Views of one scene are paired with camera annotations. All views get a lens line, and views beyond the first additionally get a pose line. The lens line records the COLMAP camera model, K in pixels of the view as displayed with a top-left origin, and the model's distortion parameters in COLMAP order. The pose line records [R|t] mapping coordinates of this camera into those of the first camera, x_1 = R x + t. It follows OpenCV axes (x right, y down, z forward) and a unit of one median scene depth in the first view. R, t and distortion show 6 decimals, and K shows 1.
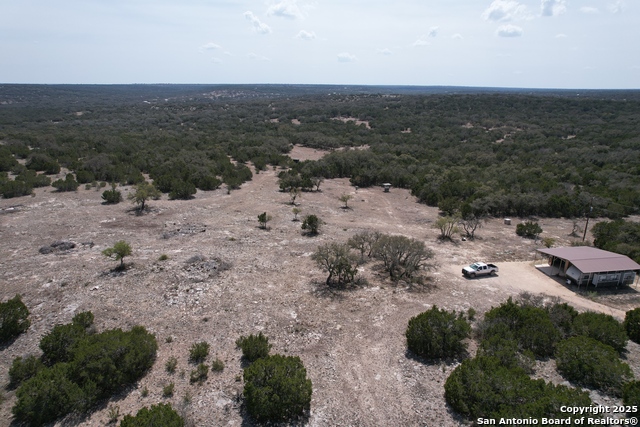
lens RADIAL K [[411.0, 0, 318.9], [0, 411.0, 215.1], [0, 0, 1]] dist [-0.034368, 0.017299]
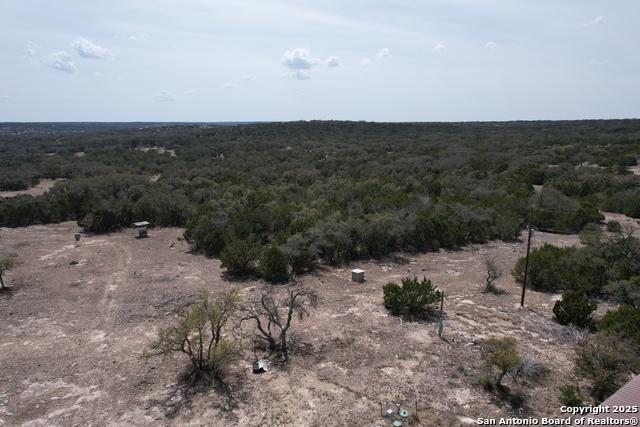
lens RADIAL K [[411.0, 0, 320.4], [0, 411.0, 213.1], [0, 0, 1]] dist [-0.034368, 0.017299]
pose [[0.916775, -0.095881, 0.387726, 0.176944], [0.130626, 0.989350, -0.064209, -0.022994], [-0.377440, 0.109512, 0.919536, 0.414020]]
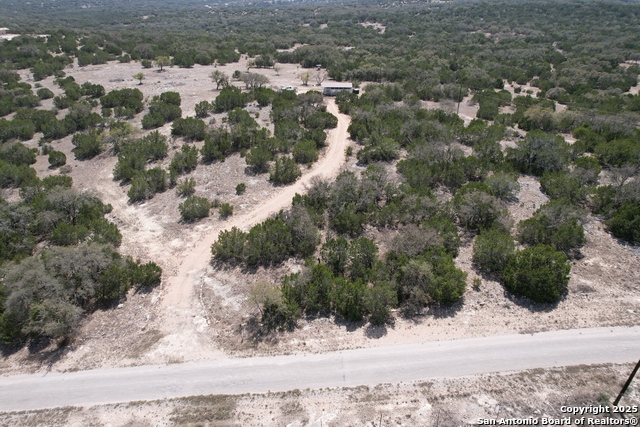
lens RADIAL K [[411.0, 0, 320.7], [0, 411.0, 213.3], [0, 0, 1]] dist [-0.034368, 0.017299]
pose [[0.987007, 0.074691, -0.142264, 0.438682], [-0.044899, 0.978327, 0.202138, 0.157508], [0.154278, -0.193124, 0.968969, -0.594816]]
